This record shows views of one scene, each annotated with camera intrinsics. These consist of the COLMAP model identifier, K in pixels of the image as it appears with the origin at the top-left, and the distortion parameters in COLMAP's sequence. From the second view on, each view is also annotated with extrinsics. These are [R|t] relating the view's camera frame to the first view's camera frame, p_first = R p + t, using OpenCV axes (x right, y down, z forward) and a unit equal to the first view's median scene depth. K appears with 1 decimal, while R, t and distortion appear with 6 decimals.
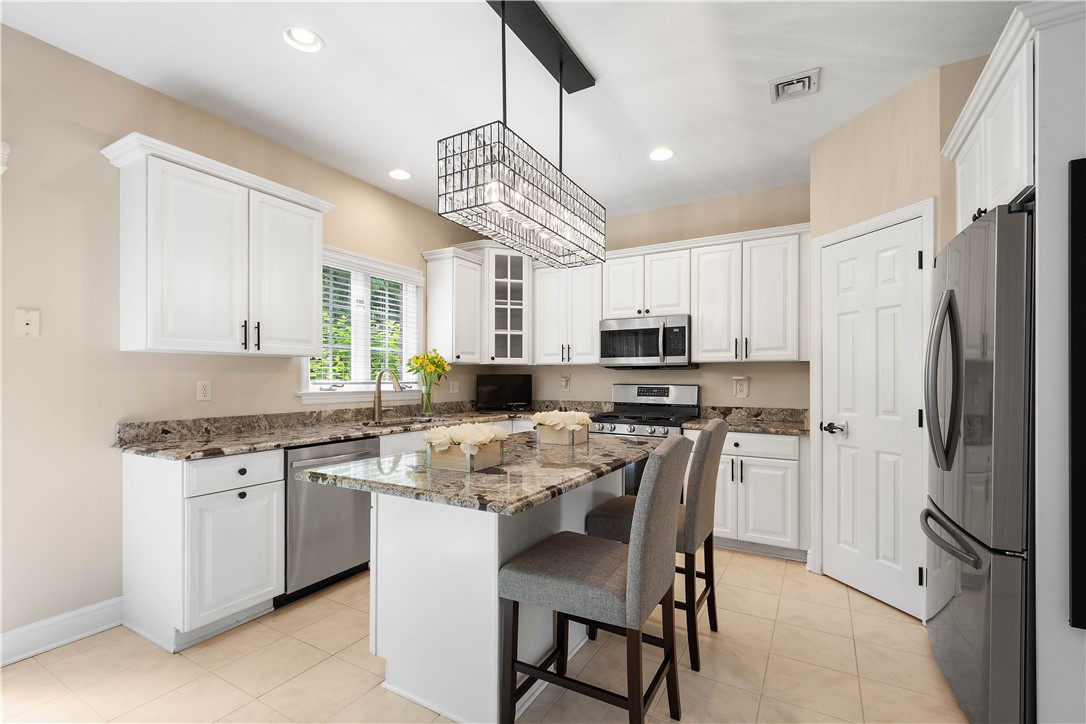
lens RADIAL K [[471.8, 0, 544.0], [0, 471.8, 376.4], [0, 0, 1]] dist [0.000670, 0.000116]
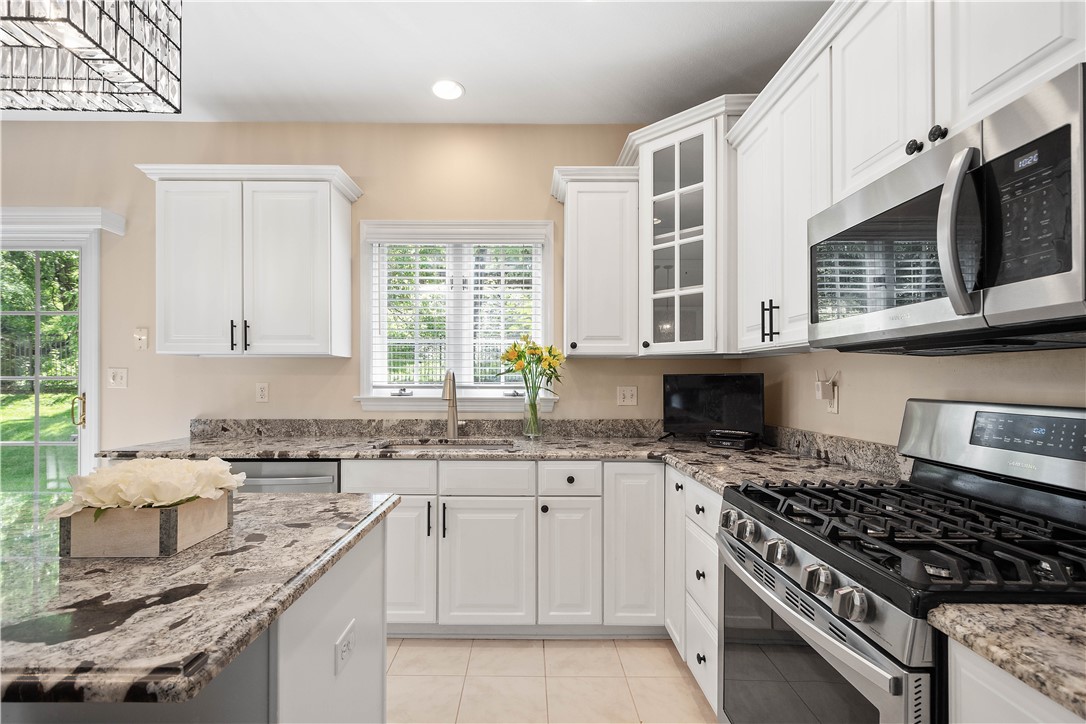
lens RADIAL K [[507.4, 0, 541.9], [0, 507.4, 372.9], [0, 0, 1]] dist [0.020546, 0.000081]
pose [[0.493993, -0.009362, -0.869415, 0.452733], [0.002302, 0.999953, -0.009460, -0.000530], [0.869463, 0.002671, 0.493991, 0.801719]]
